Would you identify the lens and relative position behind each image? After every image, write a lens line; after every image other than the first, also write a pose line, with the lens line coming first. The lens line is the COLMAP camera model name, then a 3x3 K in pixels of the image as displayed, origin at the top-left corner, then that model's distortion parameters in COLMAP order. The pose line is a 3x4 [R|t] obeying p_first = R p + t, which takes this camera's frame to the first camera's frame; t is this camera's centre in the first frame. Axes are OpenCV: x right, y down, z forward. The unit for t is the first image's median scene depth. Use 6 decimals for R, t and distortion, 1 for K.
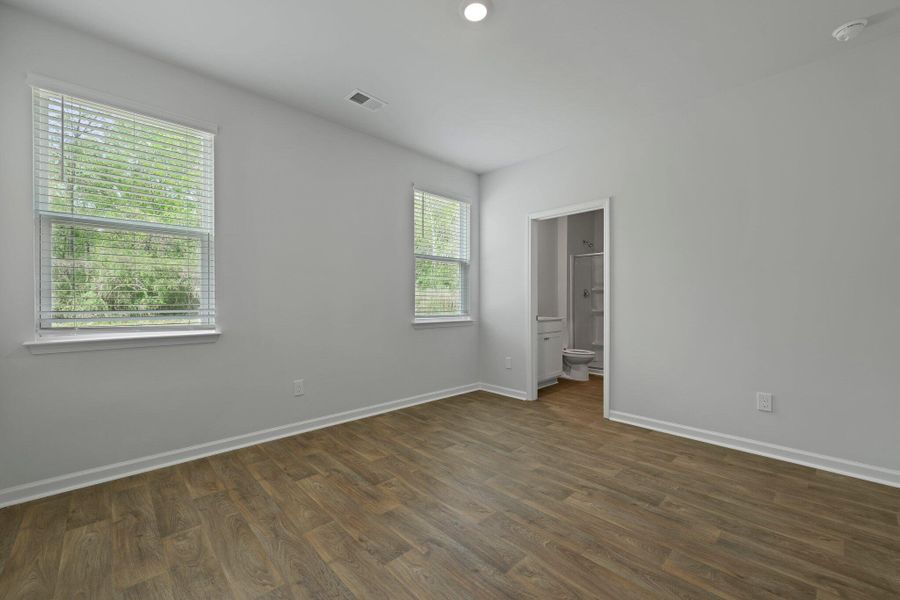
lens RADIAL K [[362.1, 0, 450.0], [0, 362.1, 300.0], [0, 0, 1]] dist [0.001826, -0.000102]
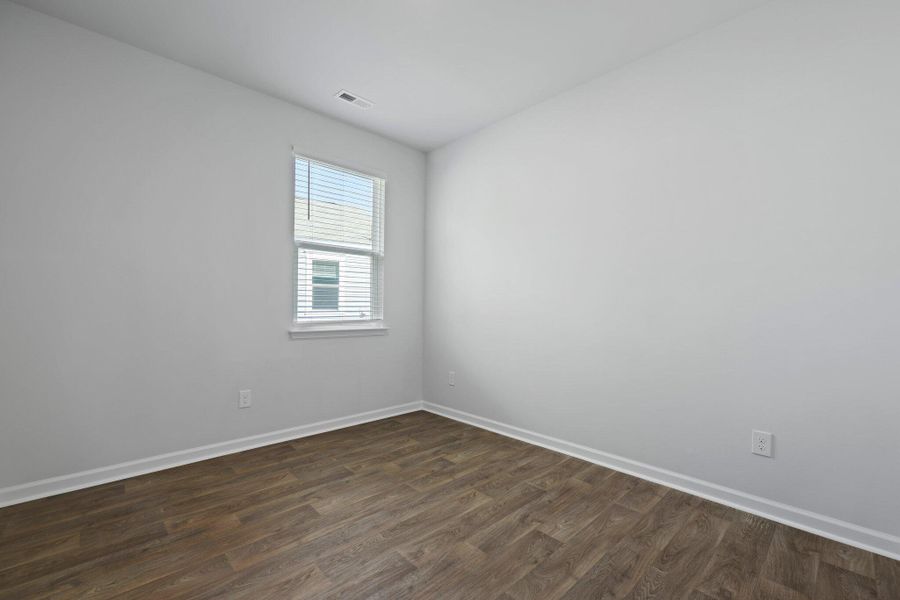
lens RADIAL K [[372.0, 0, 452.4], [0, 372.0, 337.7], [0, 0, 1]] dist [0.002101, 0.000549]
pose [[0.003819, -0.077448, 0.996989, -0.805707], [-0.020390, 0.996783, 0.077510, 0.010787], [-0.999785, -0.020624, 0.002227, 0.852304]]
